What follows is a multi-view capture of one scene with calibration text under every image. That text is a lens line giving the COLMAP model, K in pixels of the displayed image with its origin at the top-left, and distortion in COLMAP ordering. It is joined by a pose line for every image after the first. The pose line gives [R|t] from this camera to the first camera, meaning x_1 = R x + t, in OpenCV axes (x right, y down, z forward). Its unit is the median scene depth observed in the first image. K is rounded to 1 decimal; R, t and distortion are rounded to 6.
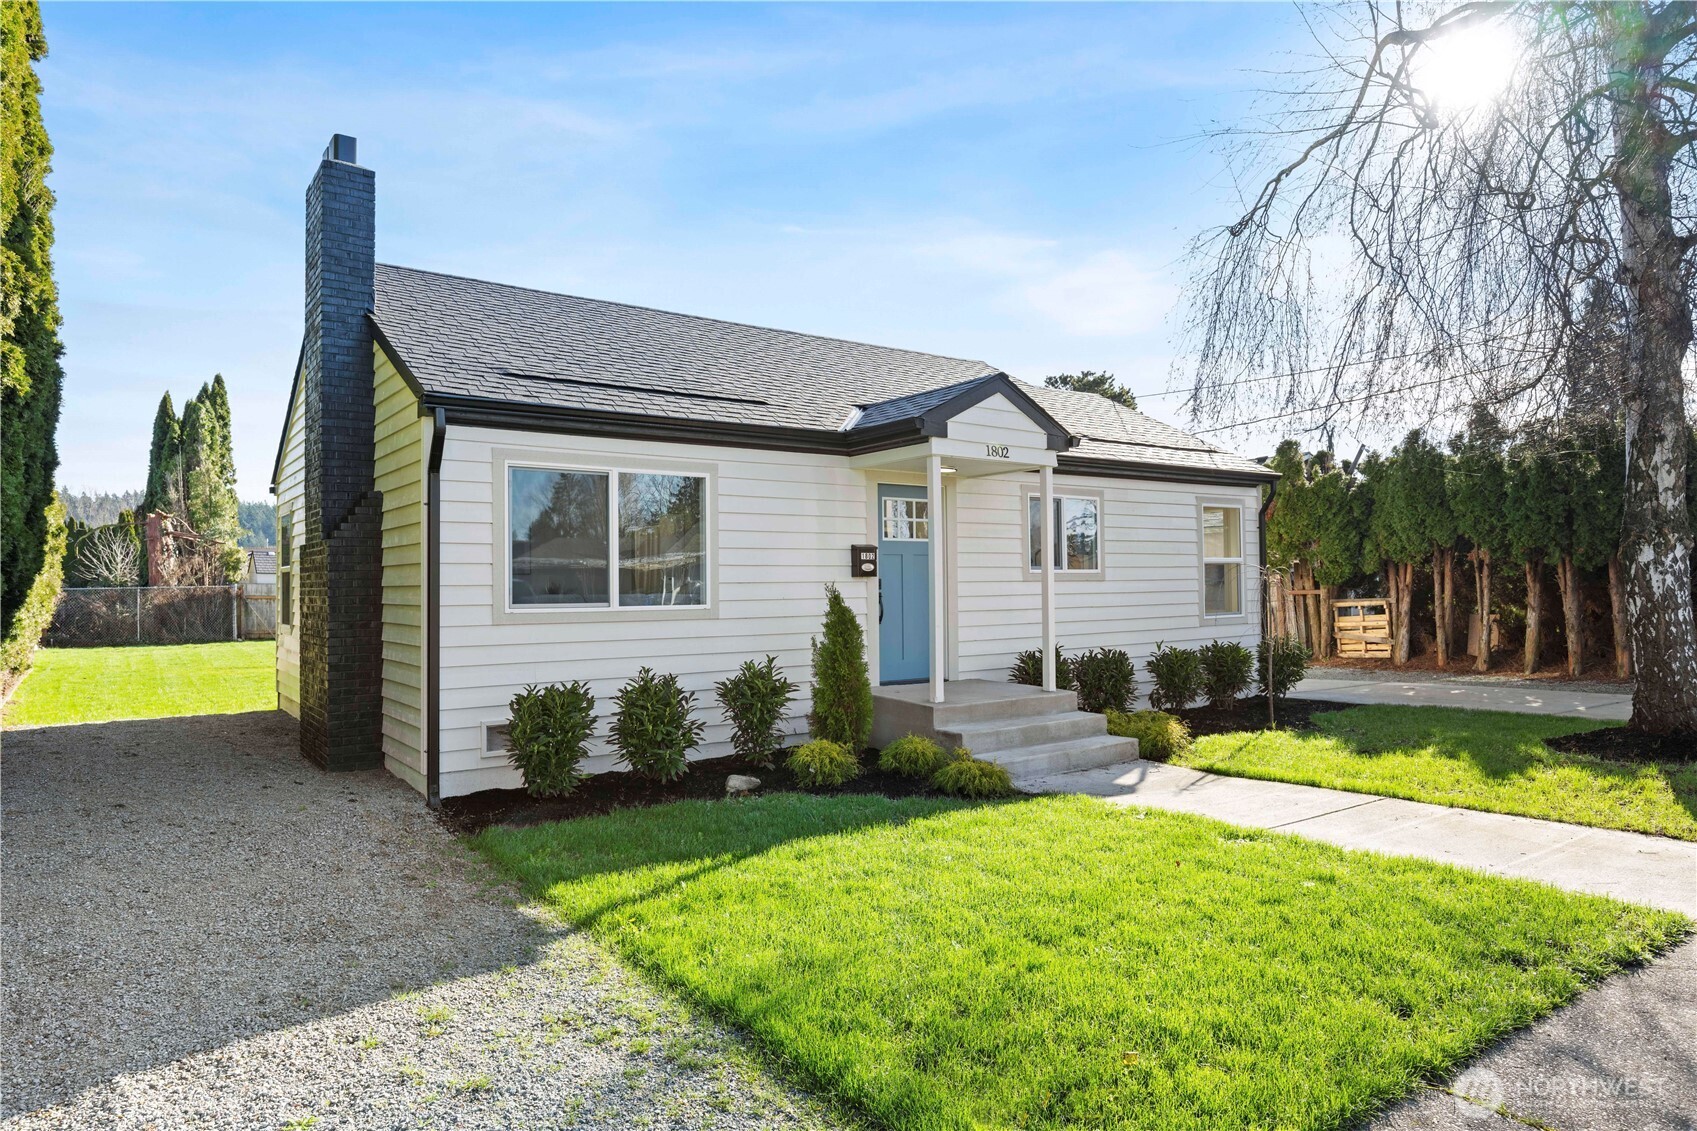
lens RADIAL K [[1074.7, 0, 848.5], [0, 1074.7, 565.5], [0, 0, 1]] dist [0.003001, 0.001039]
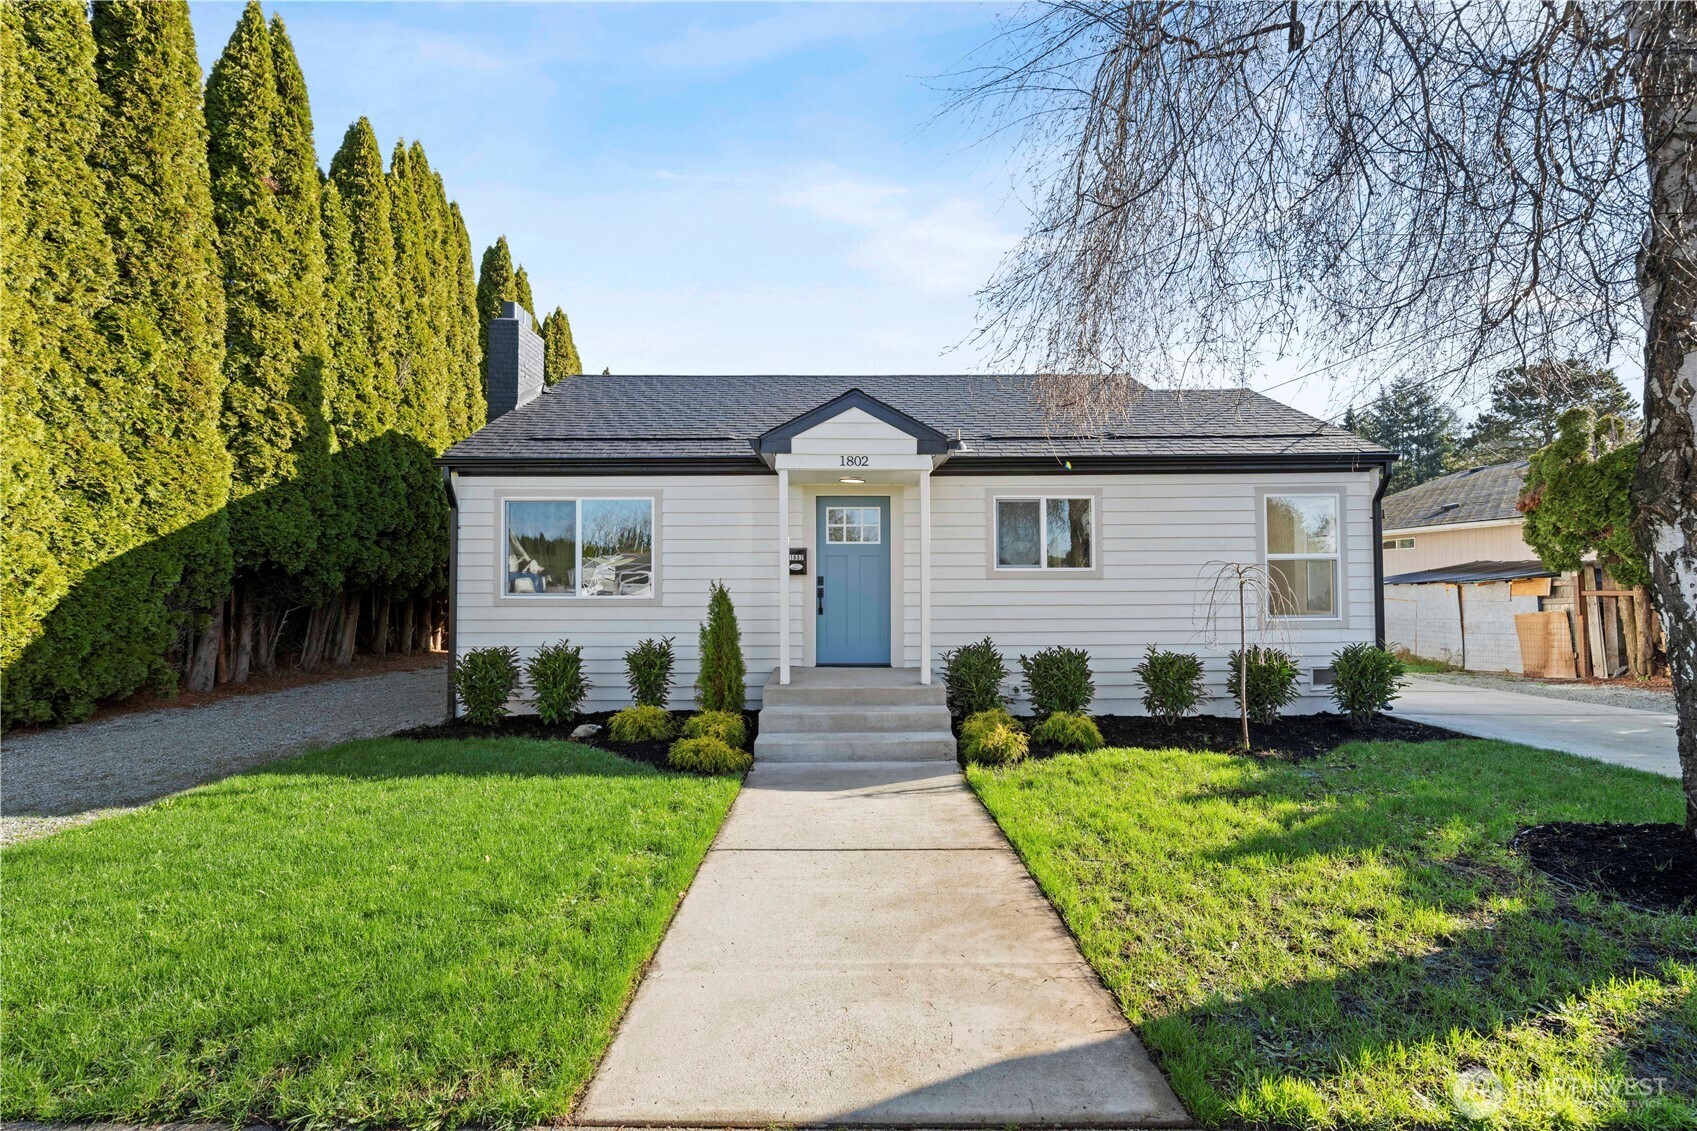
lens RADIAL K [[760.4, 0, 847.6], [0, 760.4, 568.9], [0, 0, 1]] dist [0.000975, 0.000189]
pose [[0.798385, -0.002684, -0.602141, 0.622968], [0.006483, 0.999970, 0.004138, 0.000924], [0.602112, -0.007207, 0.798379, 0.390161]]
